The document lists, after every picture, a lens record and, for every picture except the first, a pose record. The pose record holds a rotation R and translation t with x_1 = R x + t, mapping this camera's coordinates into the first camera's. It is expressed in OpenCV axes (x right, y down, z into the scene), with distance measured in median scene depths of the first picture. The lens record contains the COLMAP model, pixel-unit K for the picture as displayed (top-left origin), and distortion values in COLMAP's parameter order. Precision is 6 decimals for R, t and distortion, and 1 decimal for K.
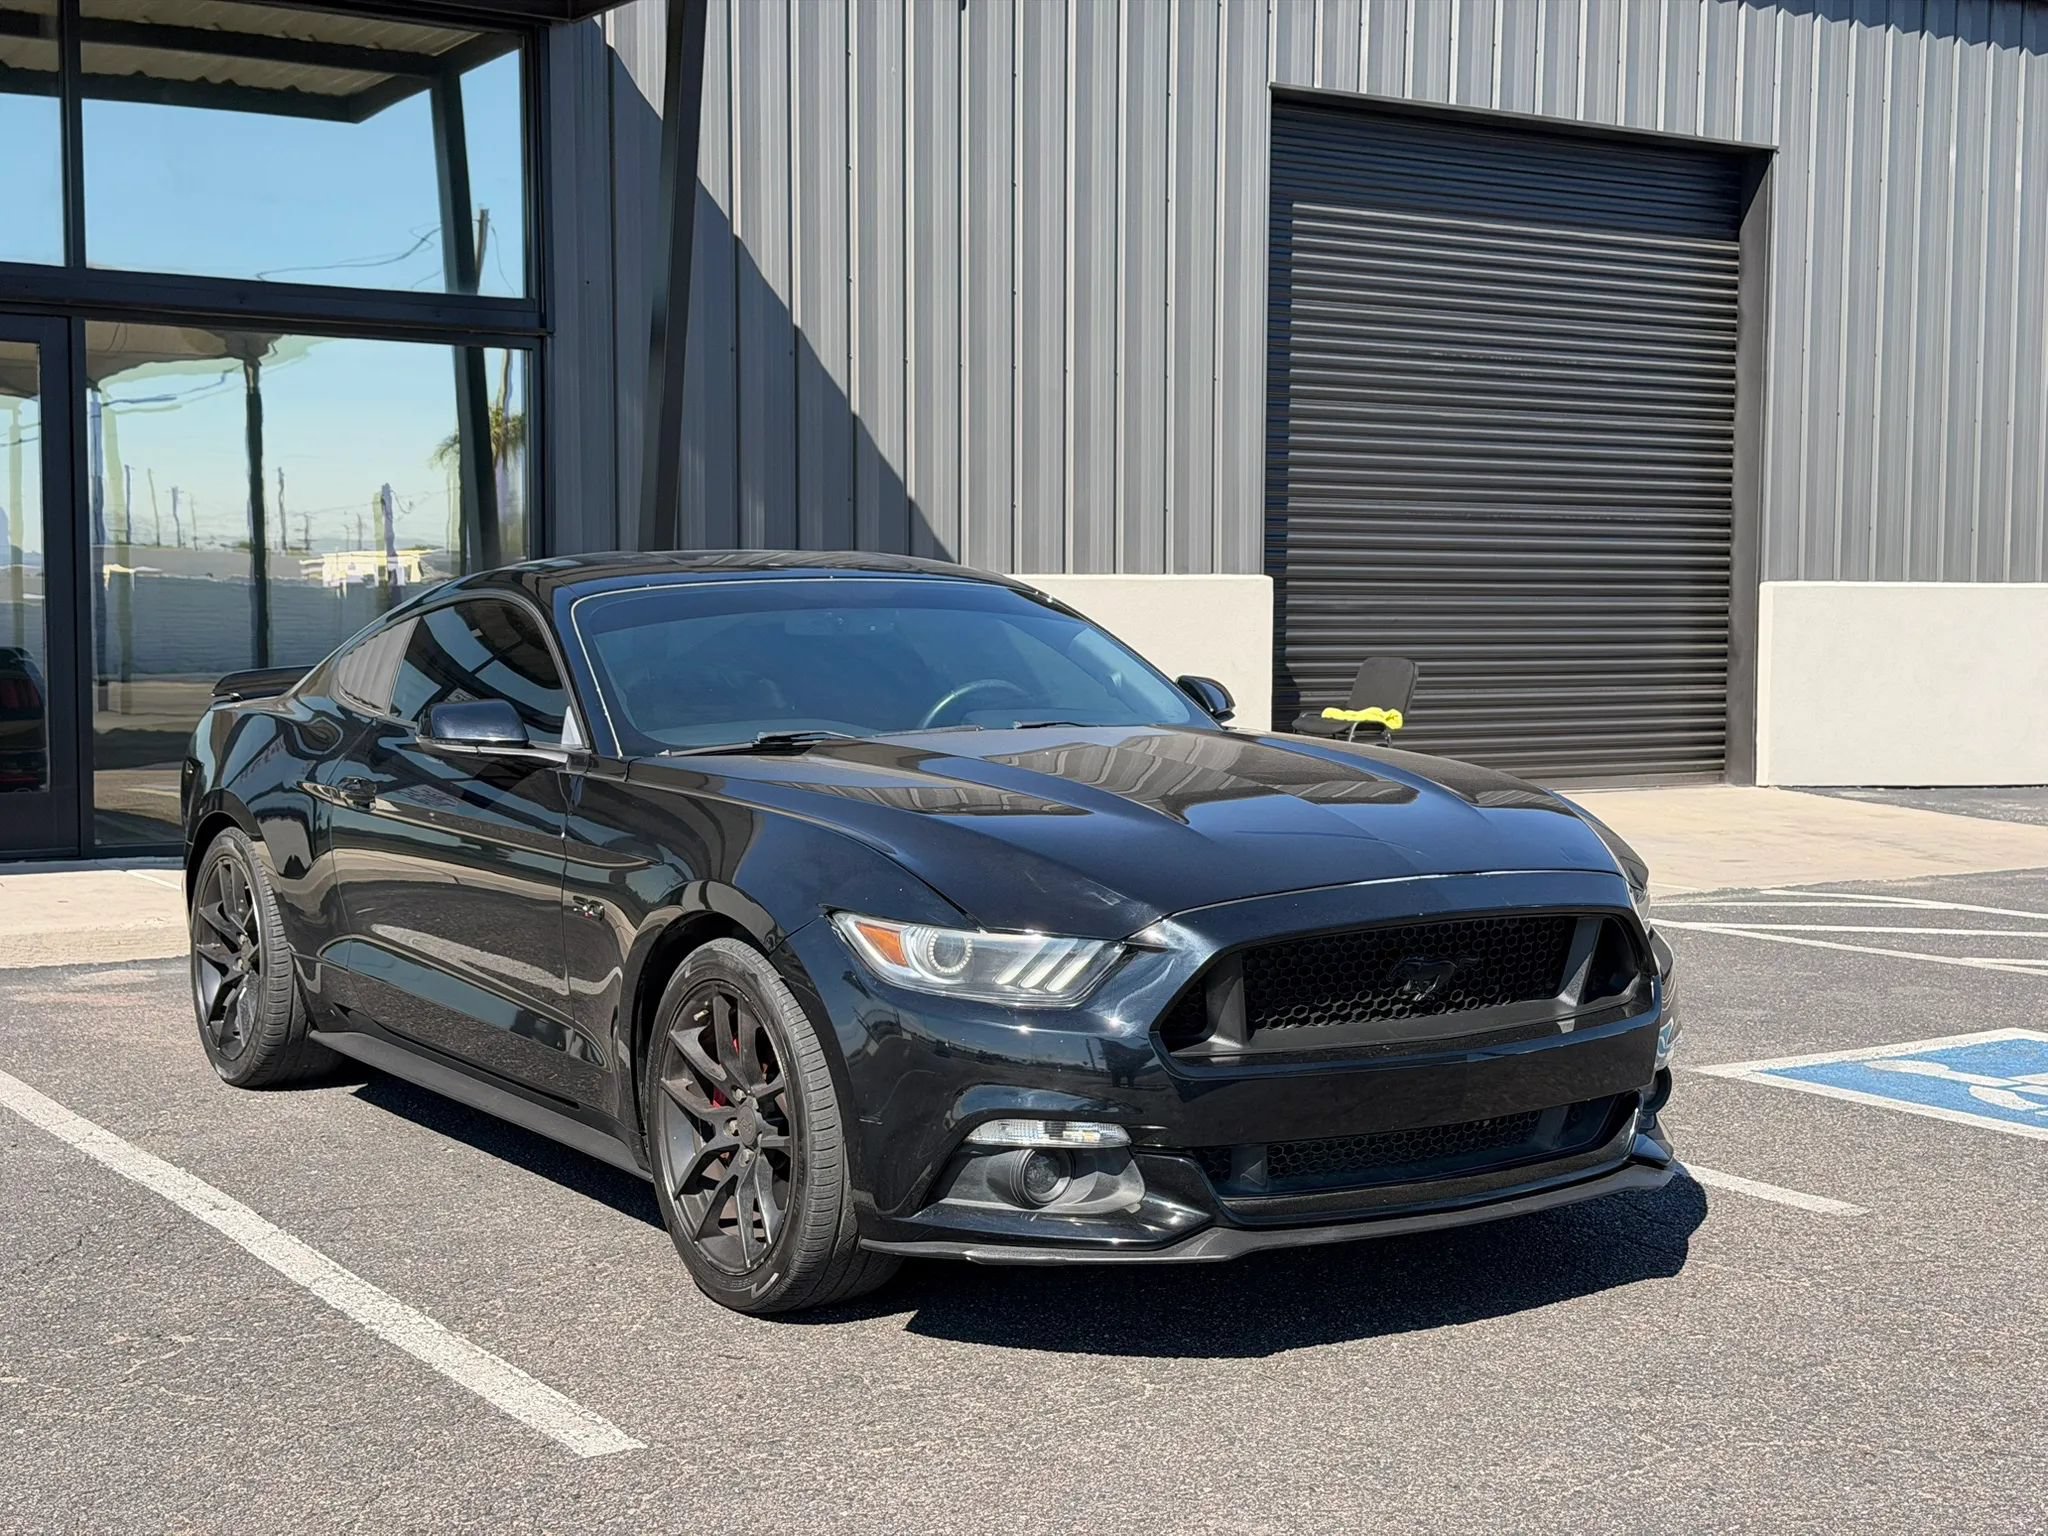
lens RADIAL K [[2839.1, 0, 1003.2], [0, 2839.1, 757.1], [0, 0, 1]] dist [0.109435, 0.000000]
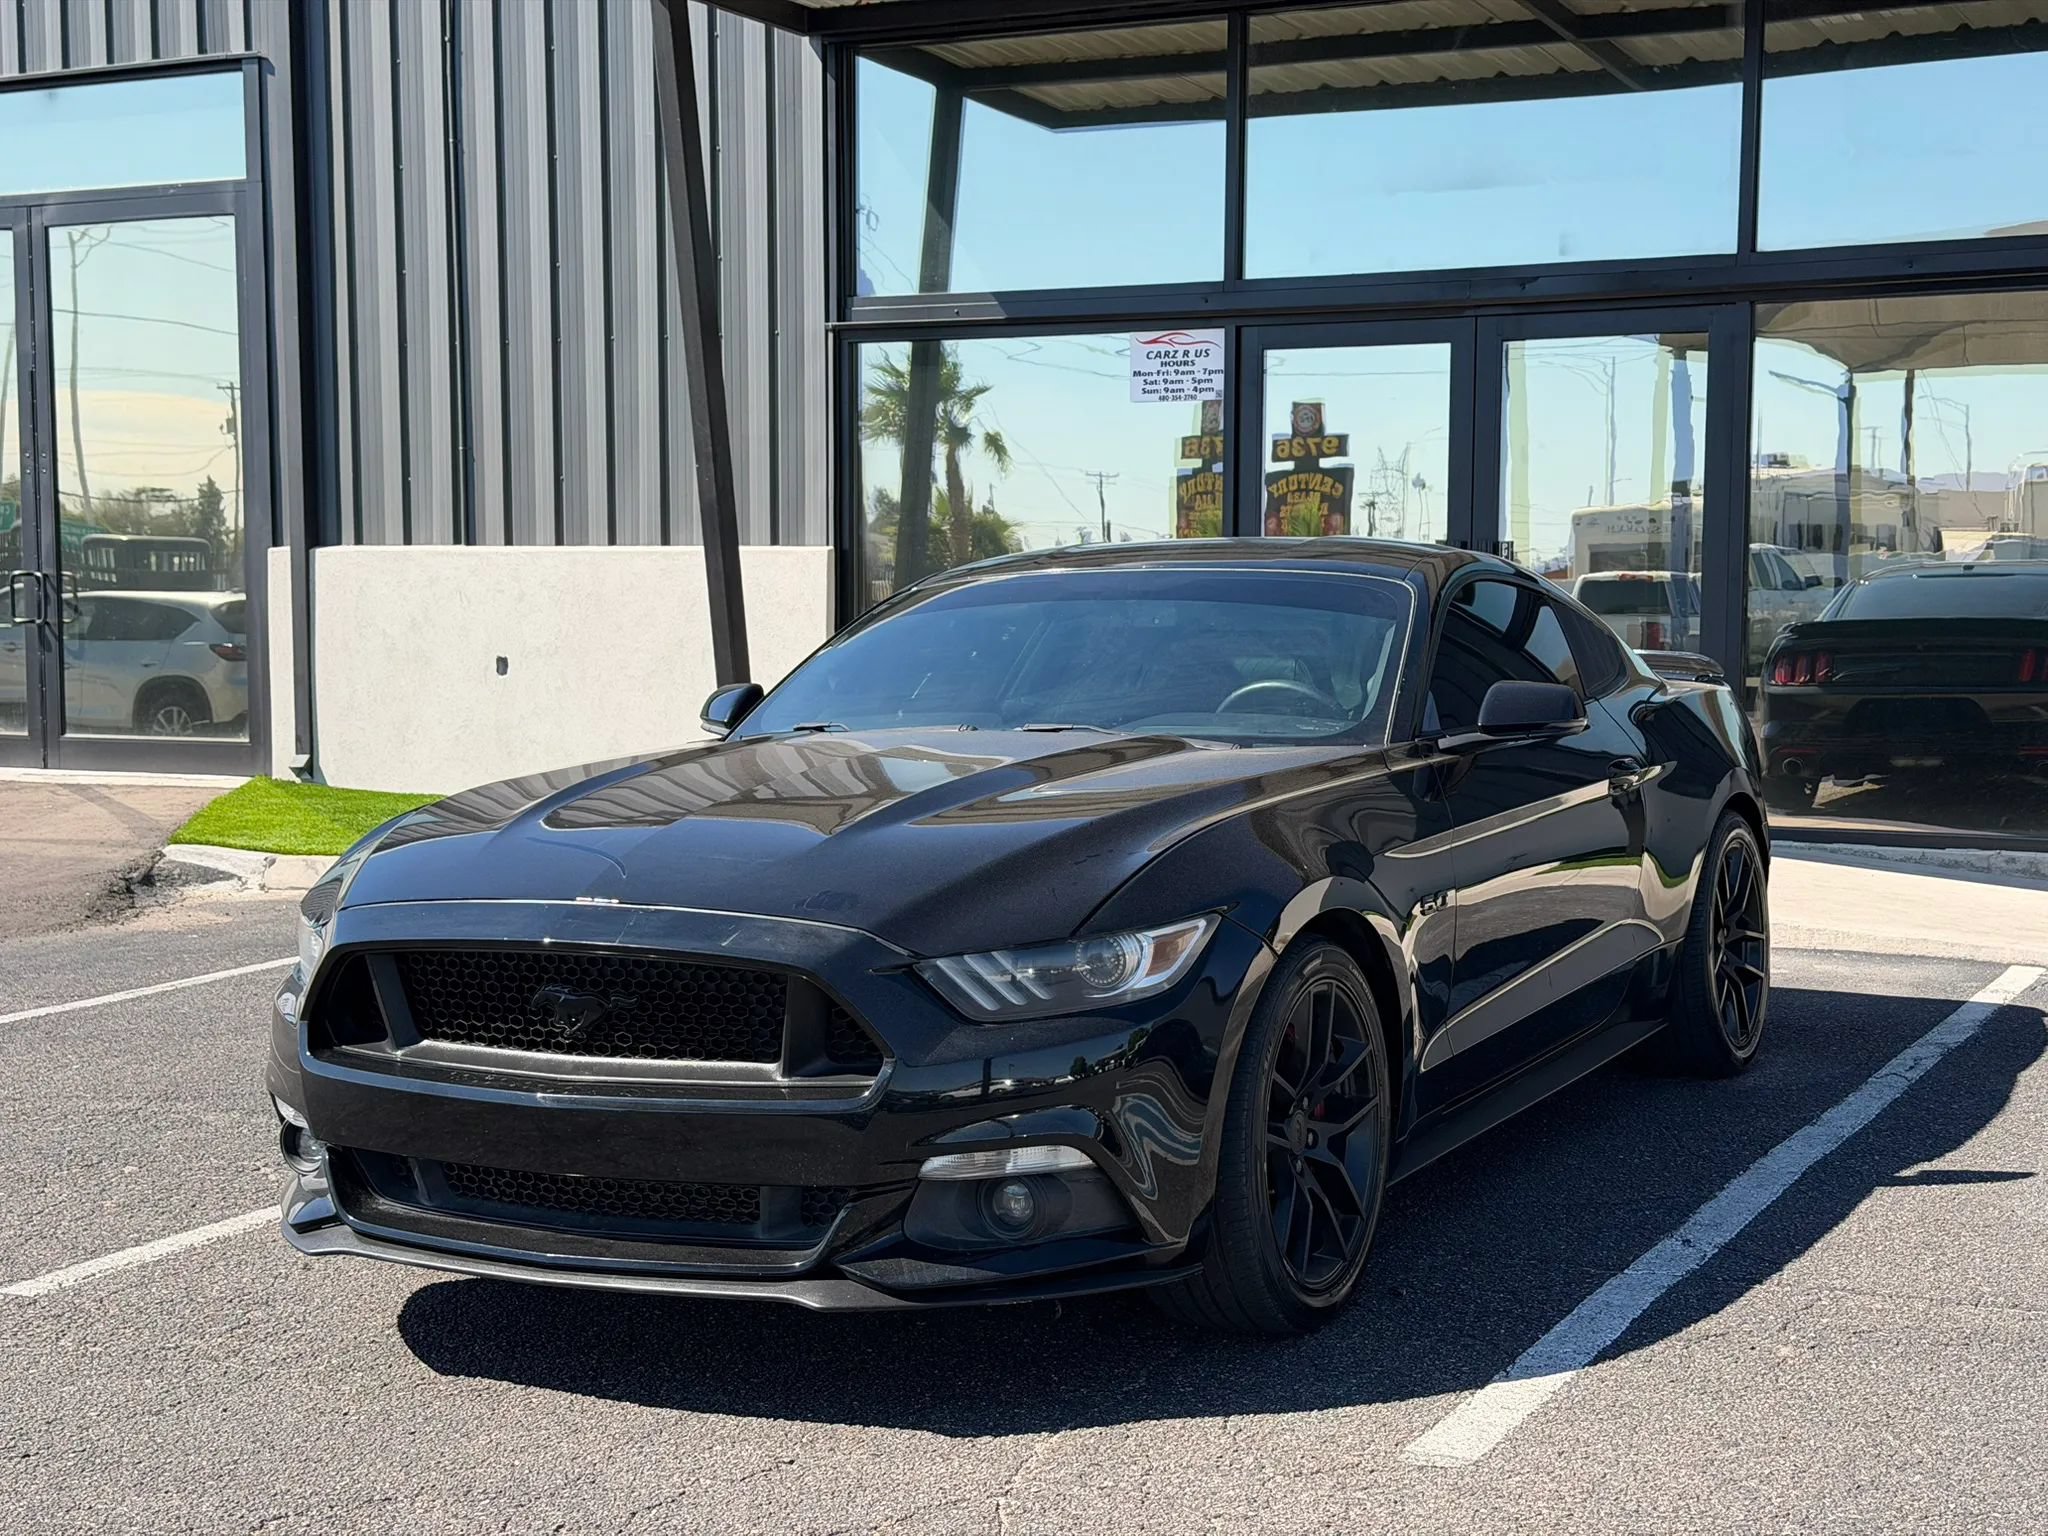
lens RADIAL K [[2836.3, 0, 1050.9], [0, 2836.3, 816.9], [0, 0, 1]] dist [0.103482, 0.000000]
pose [[0.501376, 0.066348, -0.862682, 0.832629], [-0.040129, 0.997766, 0.053415, -0.032703], [0.864298, 0.007837, 0.502919, 0.558300]]
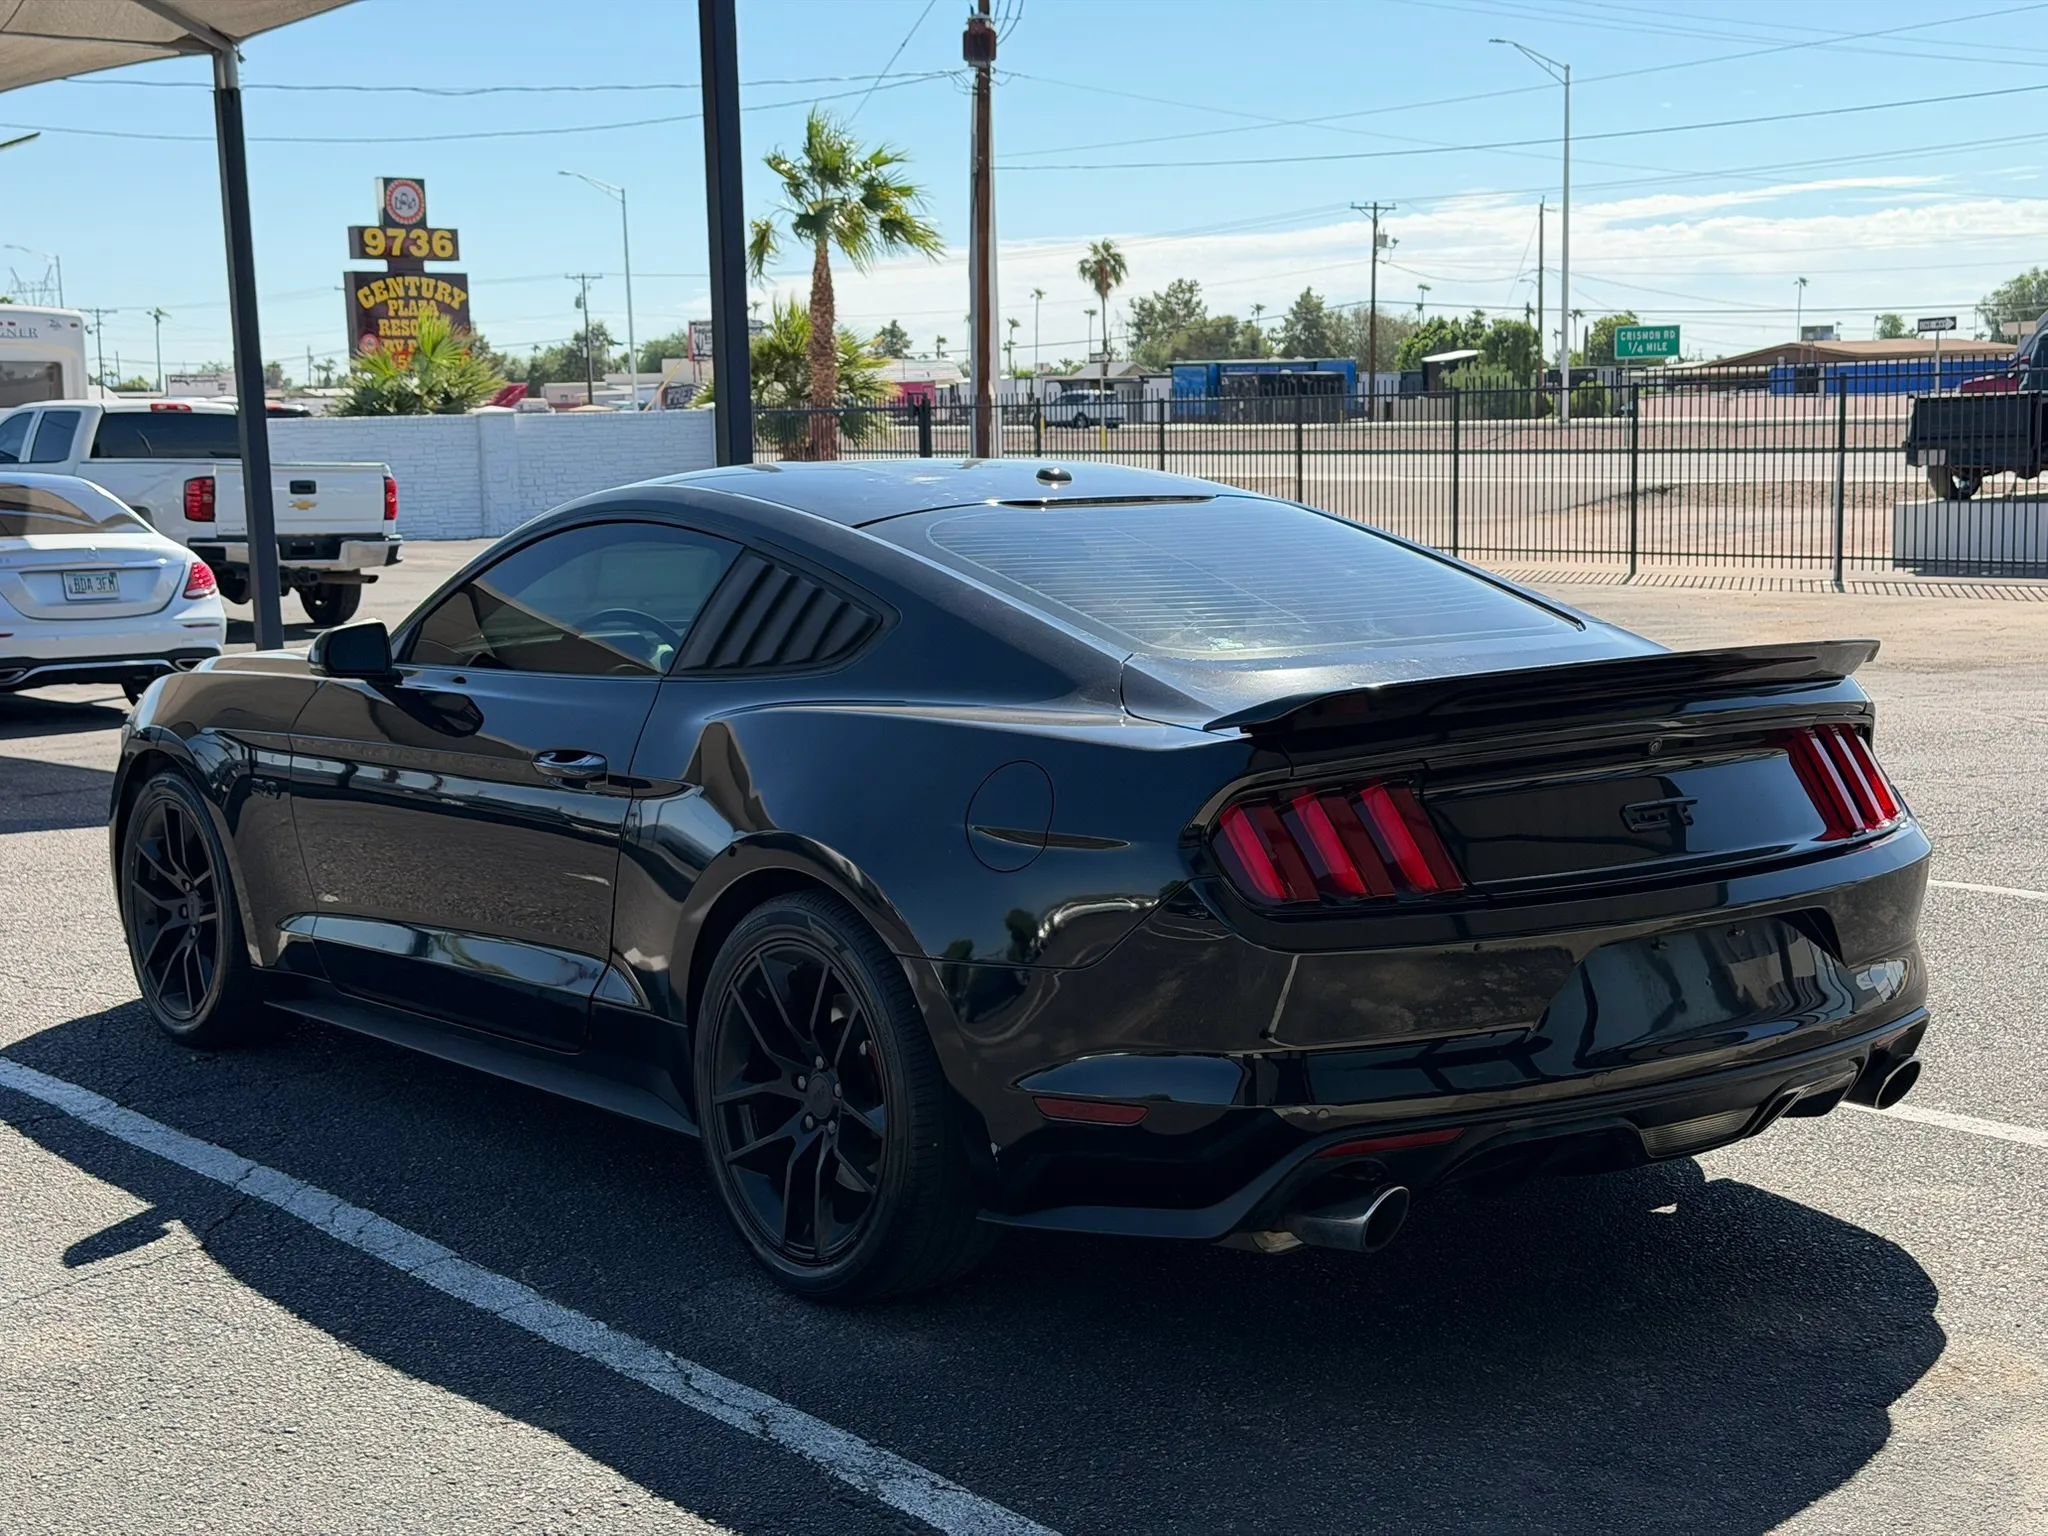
lens RADIAL K [[2839.1, 0, 1020.1], [0, 2839.1, 787.5], [0, 0, 1]] dist [0.109435, 0.000000]
pose [[-0.995511, 0.033331, -0.088582, -0.058678], [0.016996, 0.983680, 0.179124, -0.150531], [0.093106, 0.176814, -0.979831, 2.182579]]
